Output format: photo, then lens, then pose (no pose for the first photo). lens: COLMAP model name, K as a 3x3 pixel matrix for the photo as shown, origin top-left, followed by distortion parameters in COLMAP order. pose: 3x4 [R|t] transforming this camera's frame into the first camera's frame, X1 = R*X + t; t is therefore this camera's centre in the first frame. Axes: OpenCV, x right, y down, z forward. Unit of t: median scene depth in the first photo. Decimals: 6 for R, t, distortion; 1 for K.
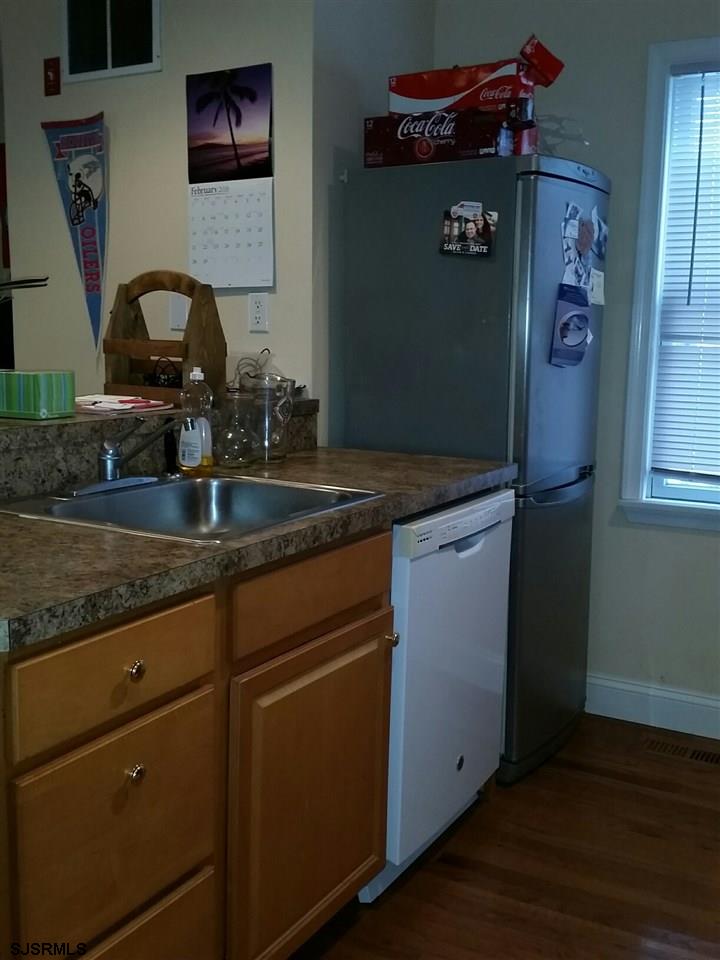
lens RADIAL K [[1027.7, 0, 360.0], [0, 1027.7, 480.0], [0, 0, 1]] dist [0.186962, -0.441886]
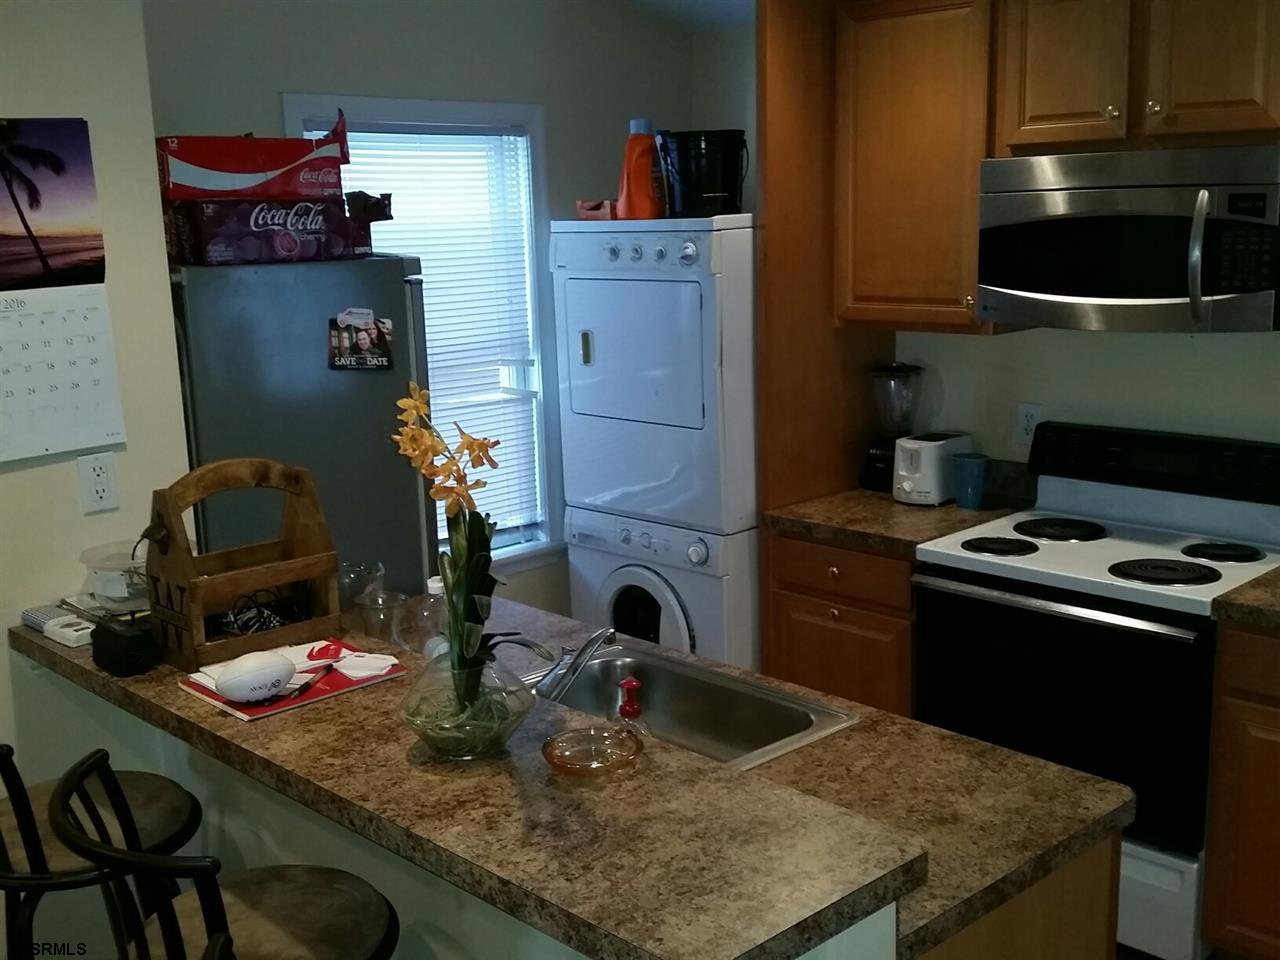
lens RADIAL K [[1370.3, 0, 640.0], [0, 1370.3, 480.0], [0, 0, 1]] dist [0.186962, -0.441886]
pose [[0.288391, -0.209690, 0.934270, -0.901147], [0.173303, 0.971042, 0.164448, -0.272581], [-0.941699, 0.114487, 0.316380, 0.432743]]
